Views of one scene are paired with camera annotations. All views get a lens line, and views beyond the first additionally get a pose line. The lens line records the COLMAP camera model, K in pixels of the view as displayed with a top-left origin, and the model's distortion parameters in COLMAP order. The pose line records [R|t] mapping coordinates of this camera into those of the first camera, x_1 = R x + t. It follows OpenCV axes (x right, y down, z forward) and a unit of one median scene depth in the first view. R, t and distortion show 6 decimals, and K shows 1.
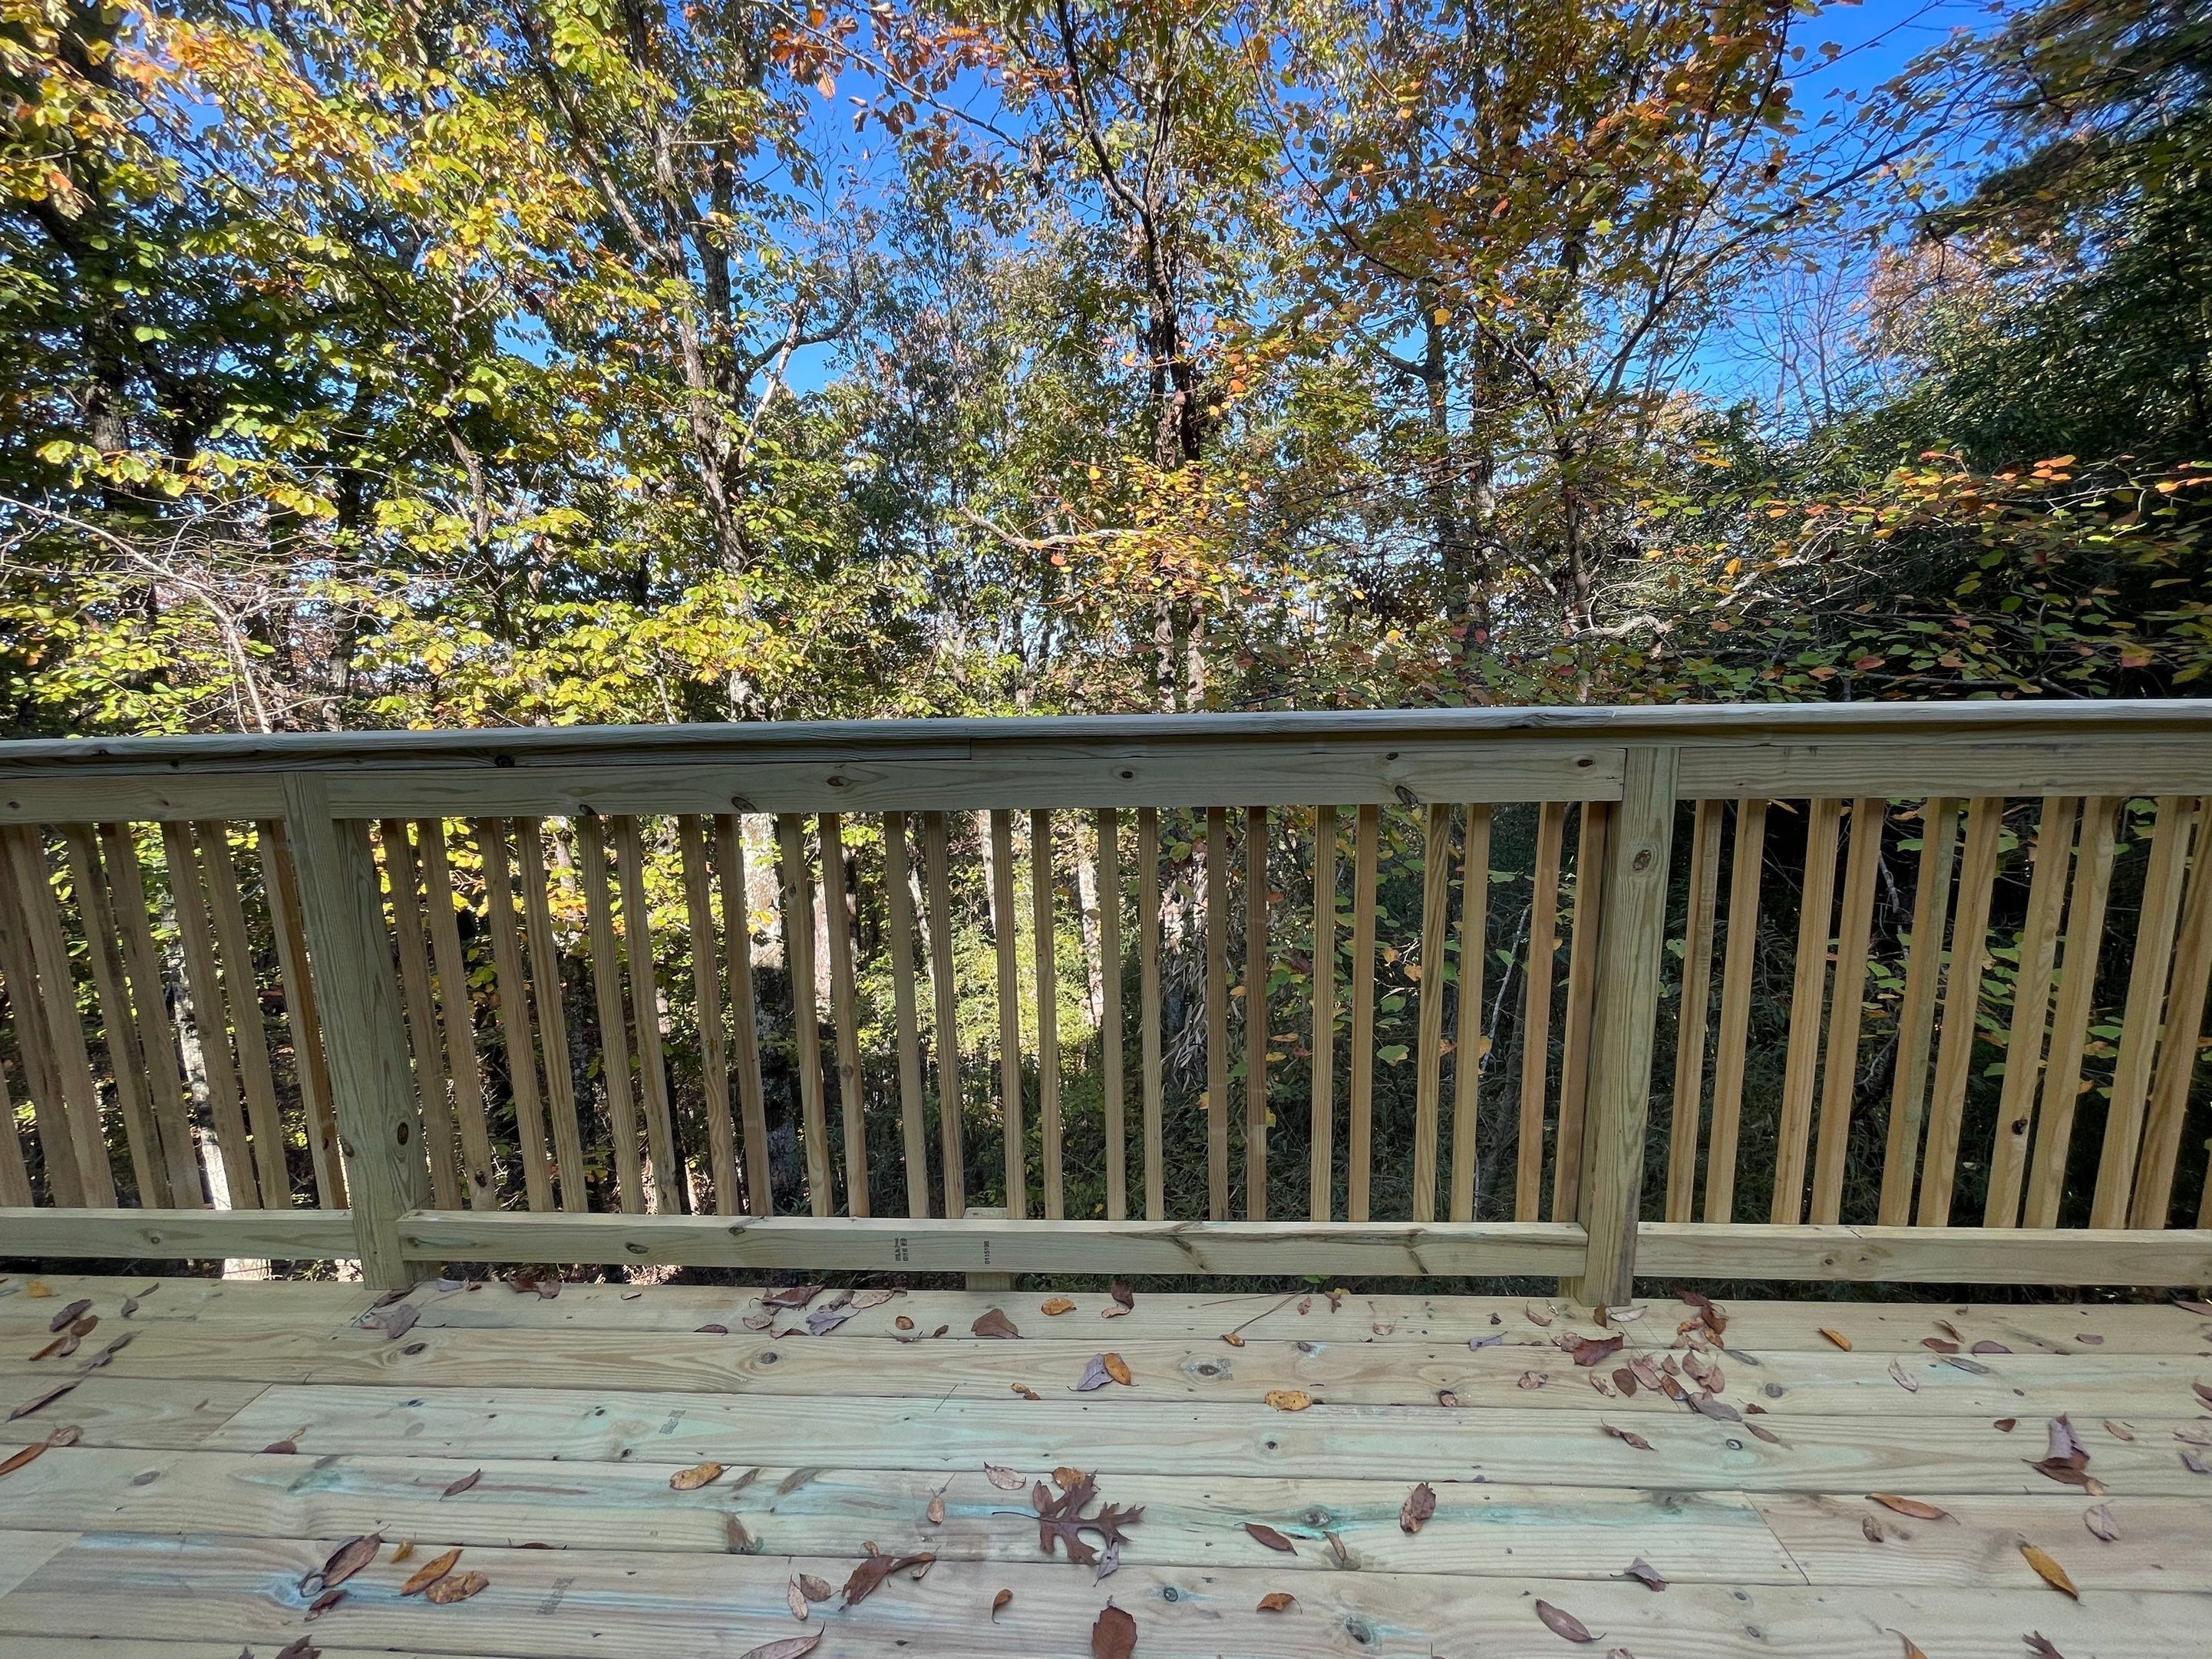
lens RADIAL K [[898.4, 0, 1104.3], [0, 898.4, 826.6], [0, 0, 1]] dist [-0.003761, 0.000290]
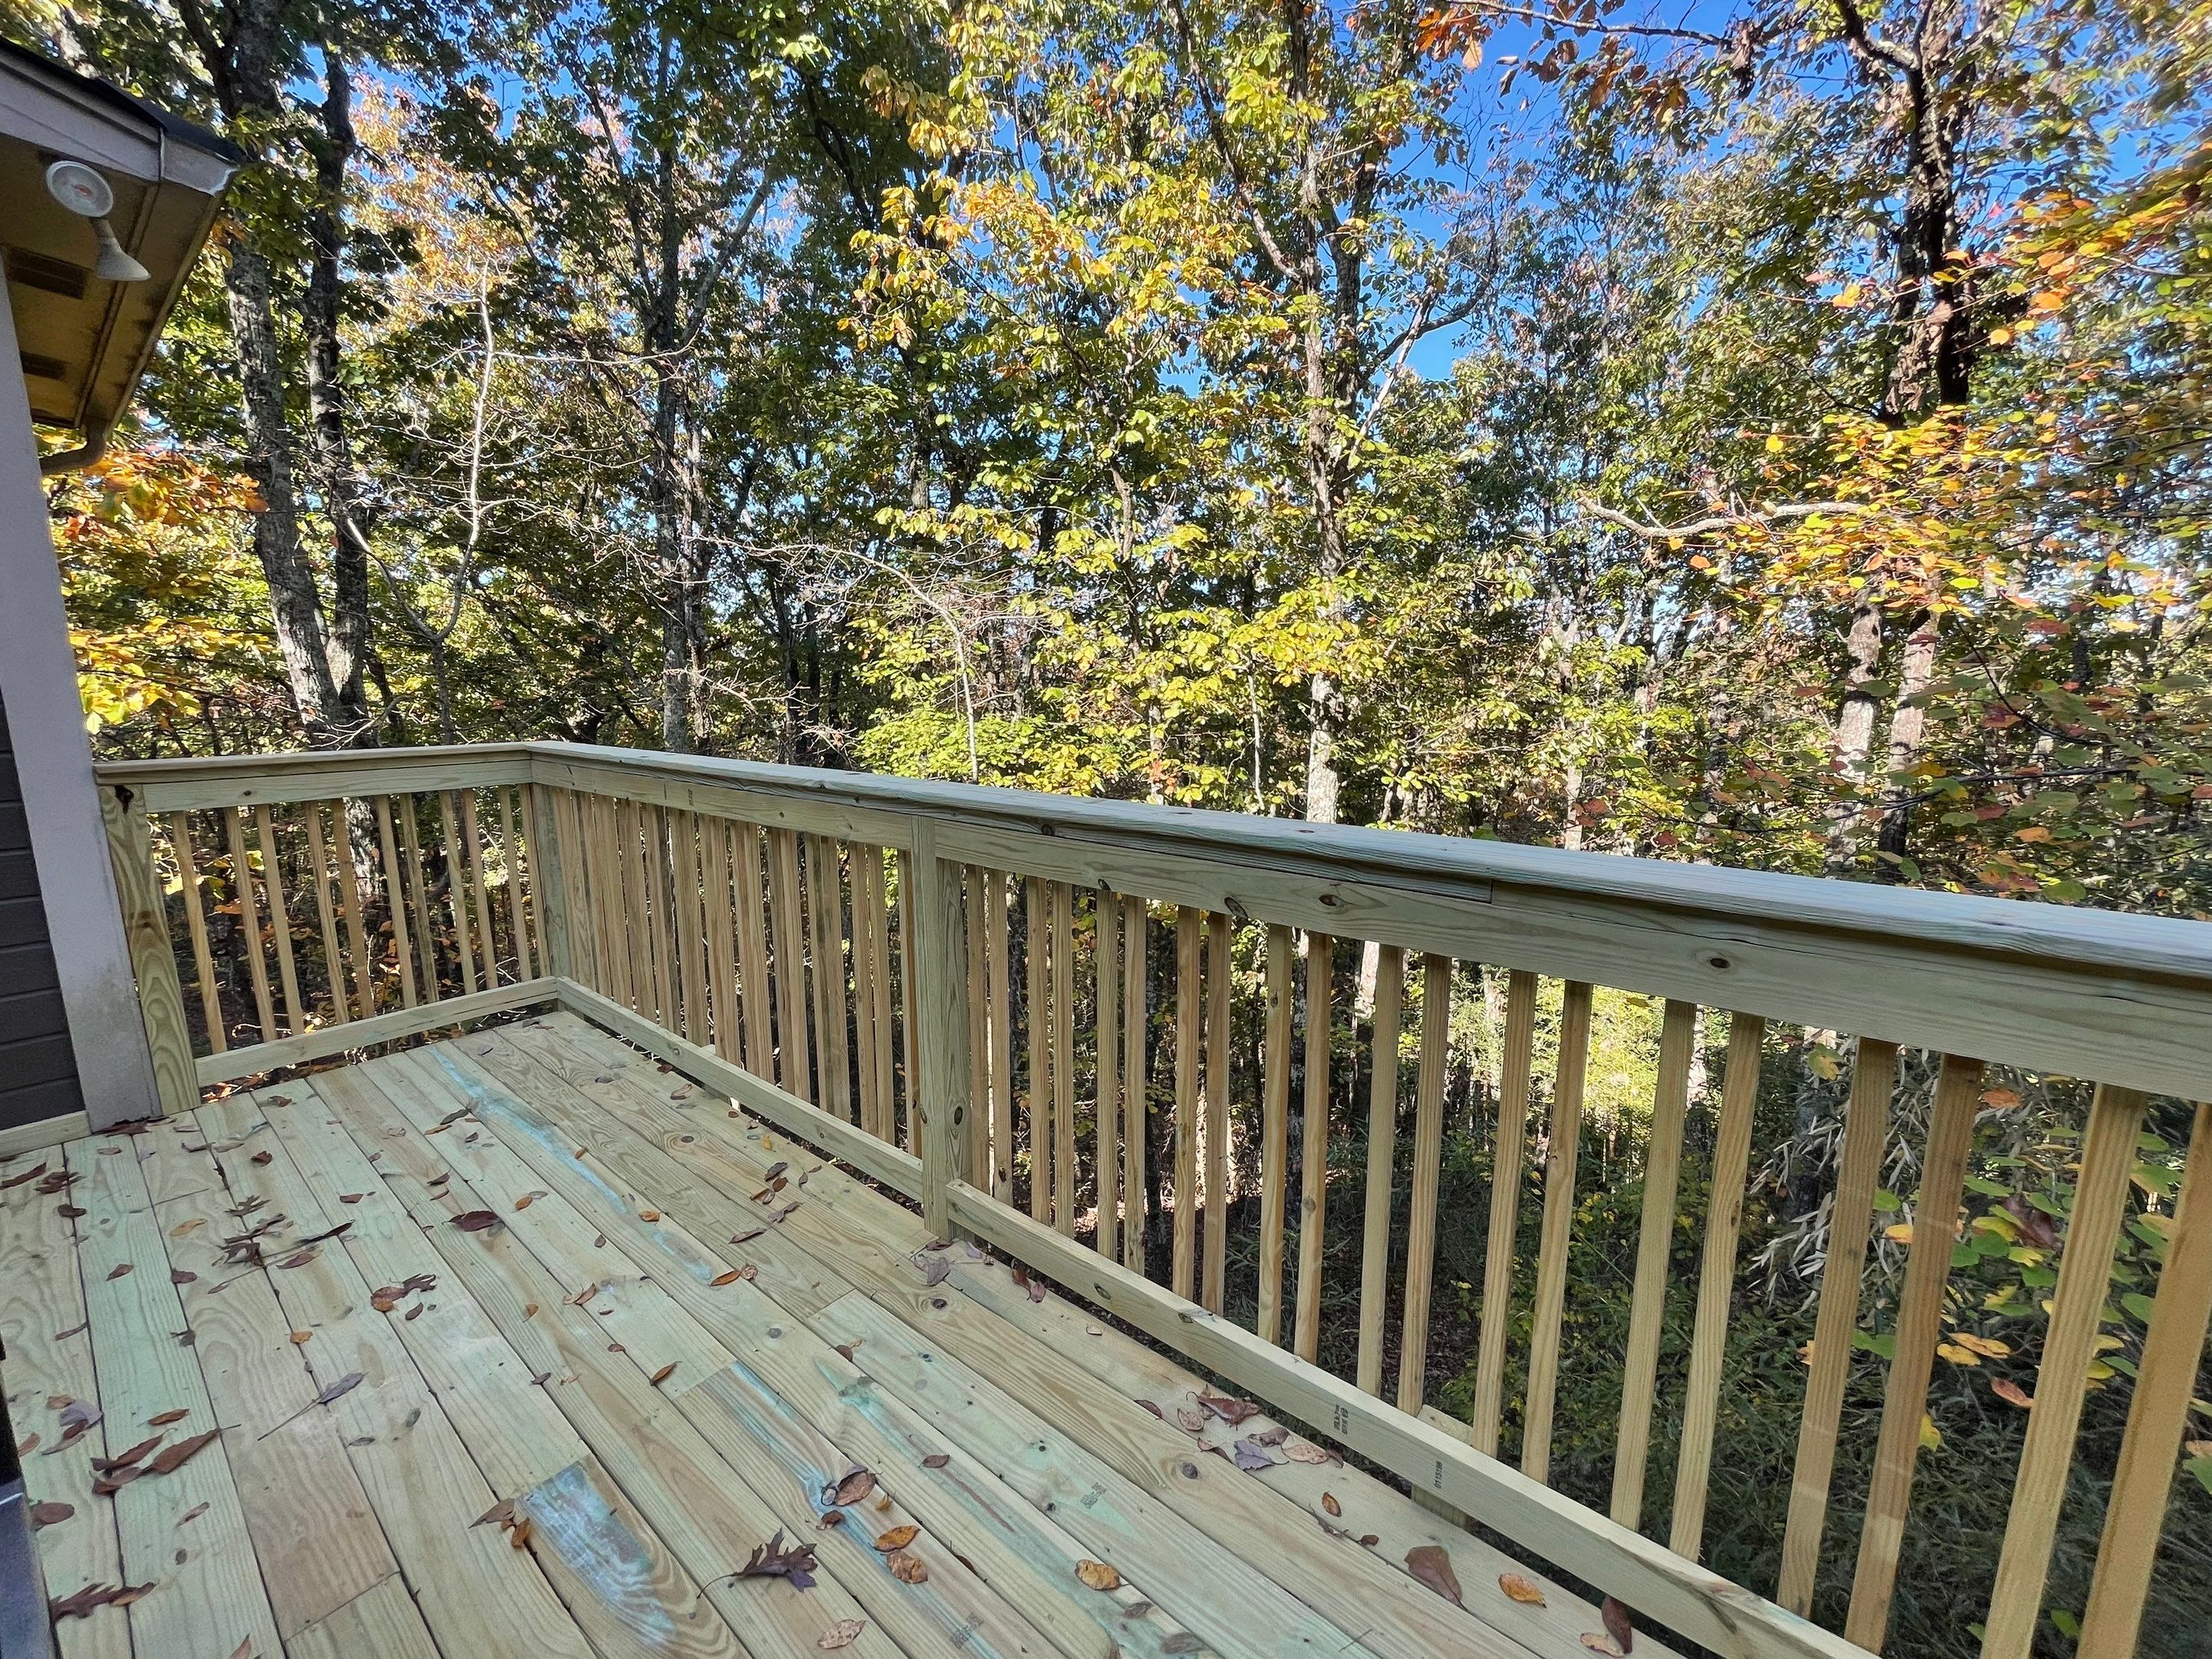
lens RADIAL K [[898.4, 0, 1101.6], [0, 898.4, 827.8], [0, 0, 1]] dist [-0.003761, 0.000290]
pose [[0.806640, 0.121066, -0.578511, 0.005925], [-0.109690, 0.992457, 0.054748, -0.031183], [0.580775, 0.019295, 0.813835, 0.029304]]
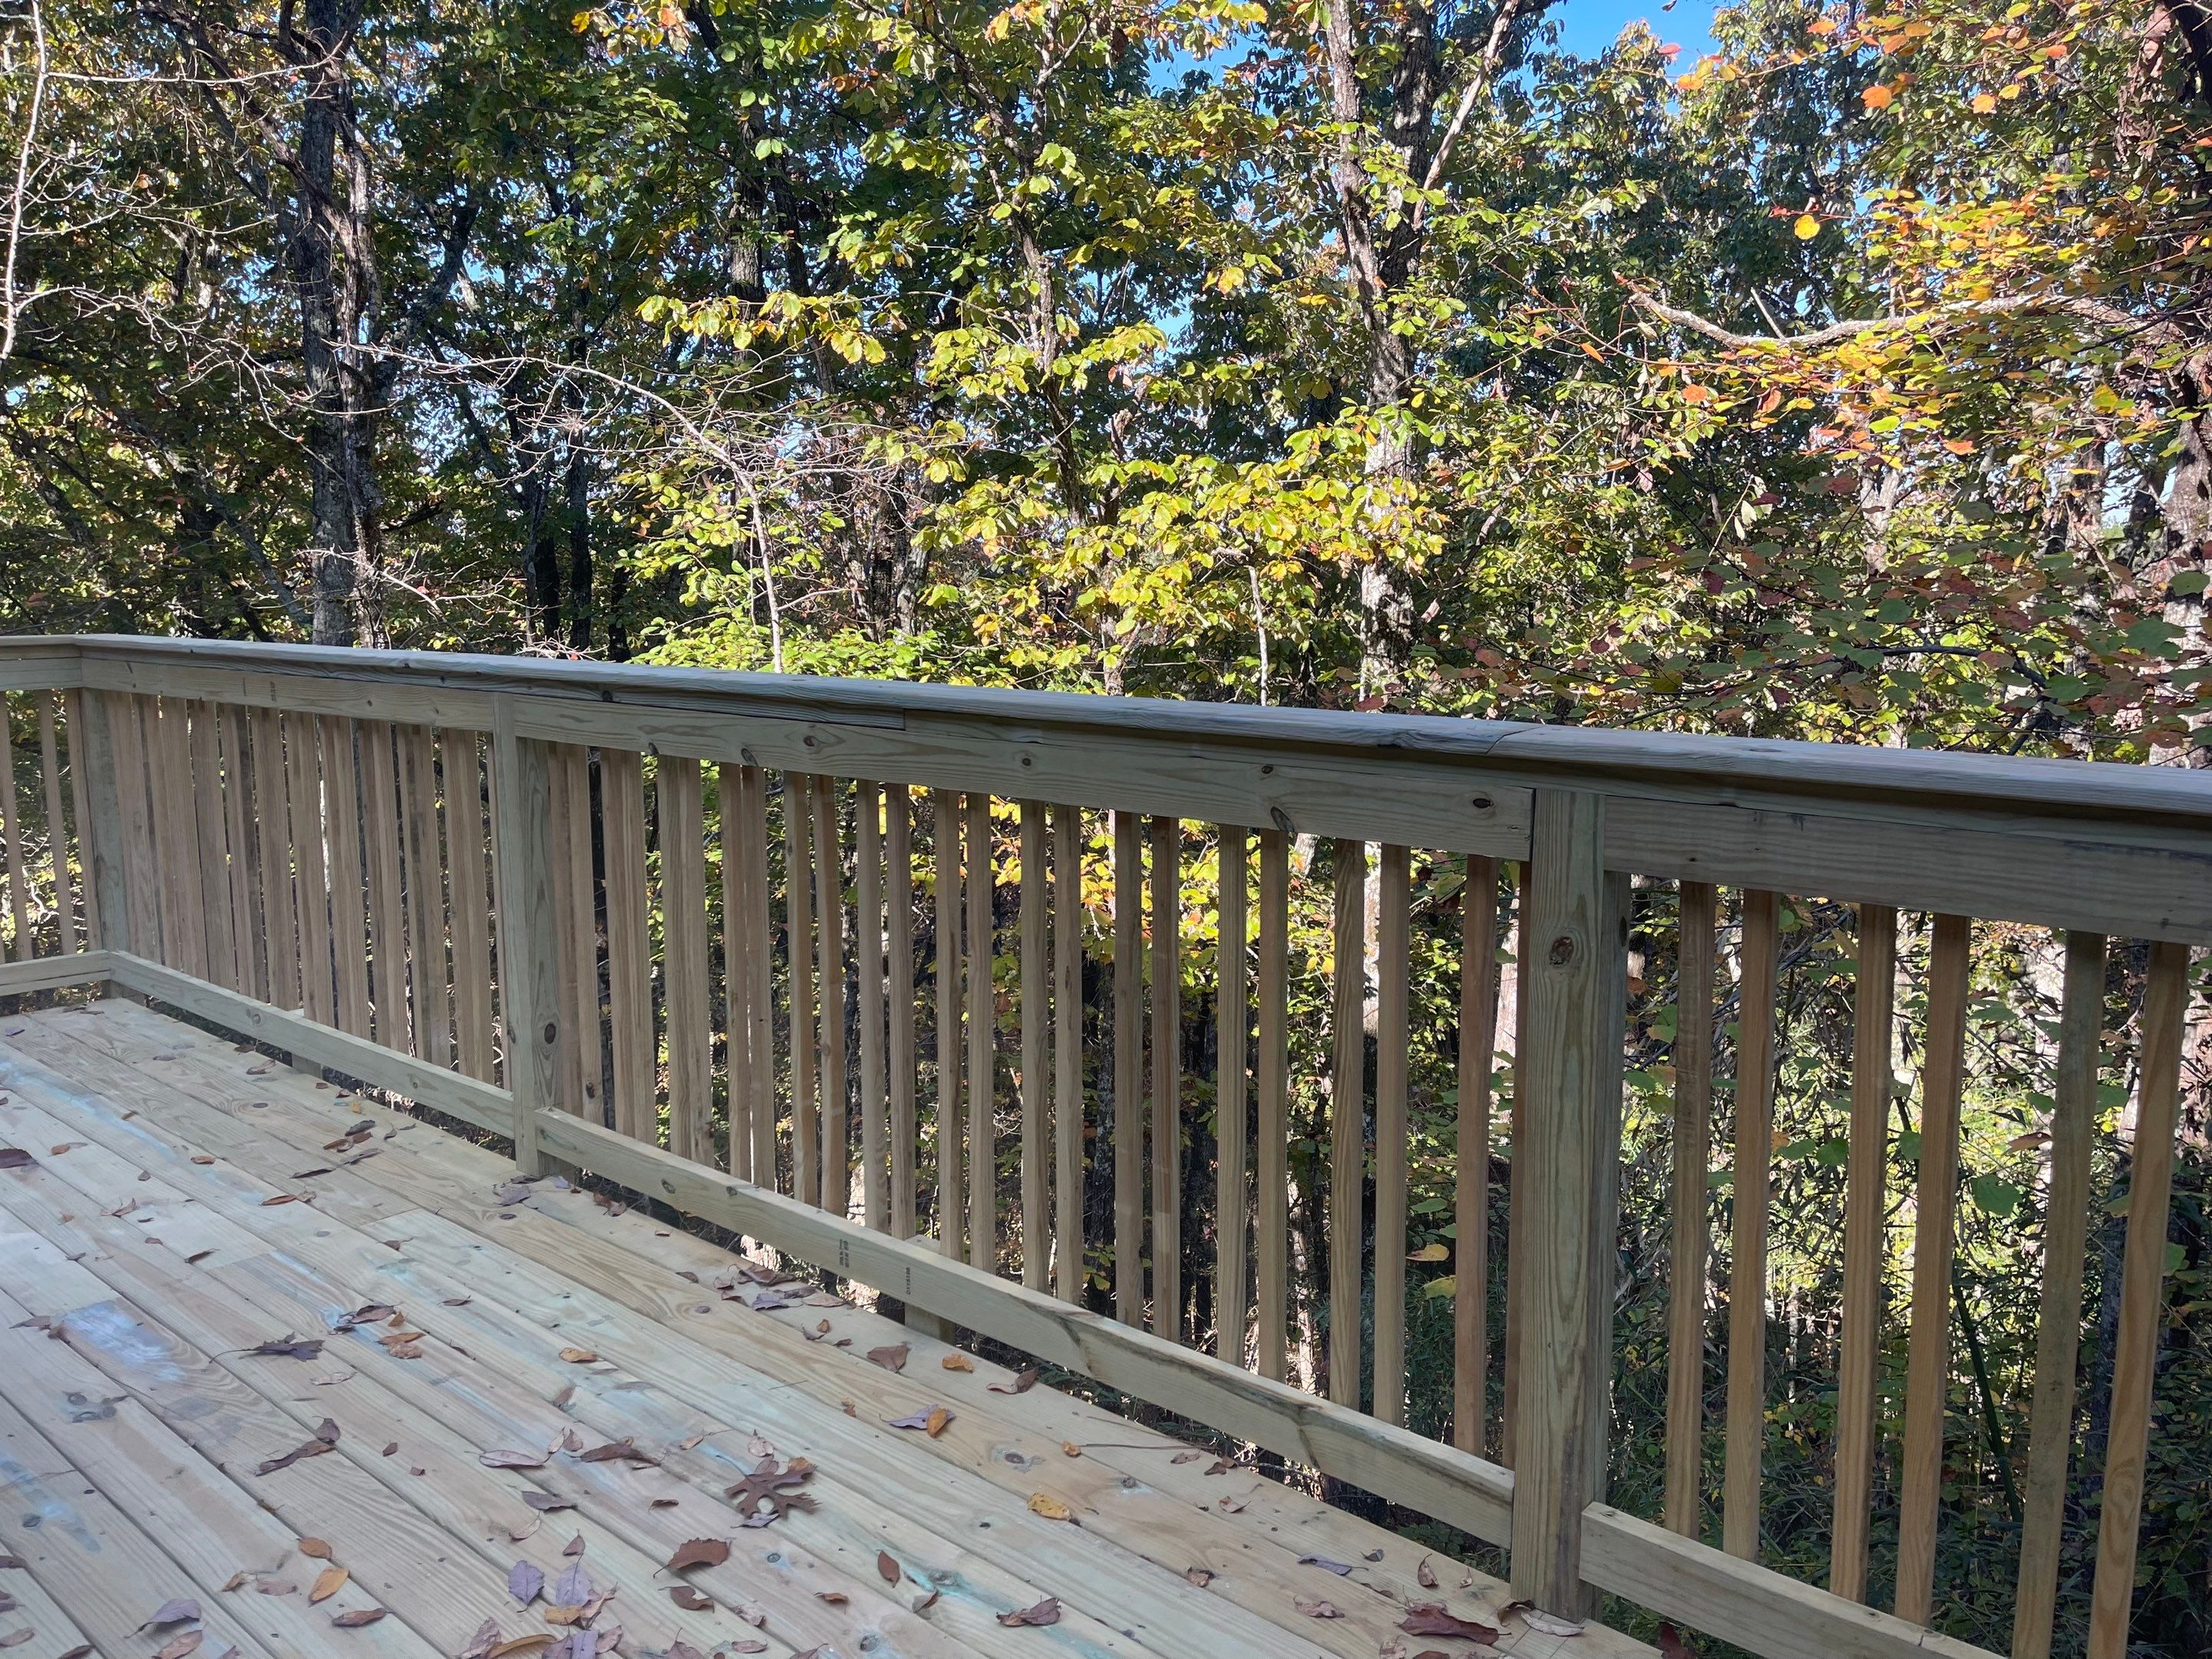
lens RADIAL K [[1674.9, 0, 1106.2], [0, 1674.9, 815.7], [0, 0, 1]] dist [0.061008, -0.070629]
pose [[0.791408, 0.111232, -0.601083, 0.225980], [-0.114881, 0.992848, 0.032473, -0.014242], [0.600396, 0.043354, 0.798527, -0.055178]]
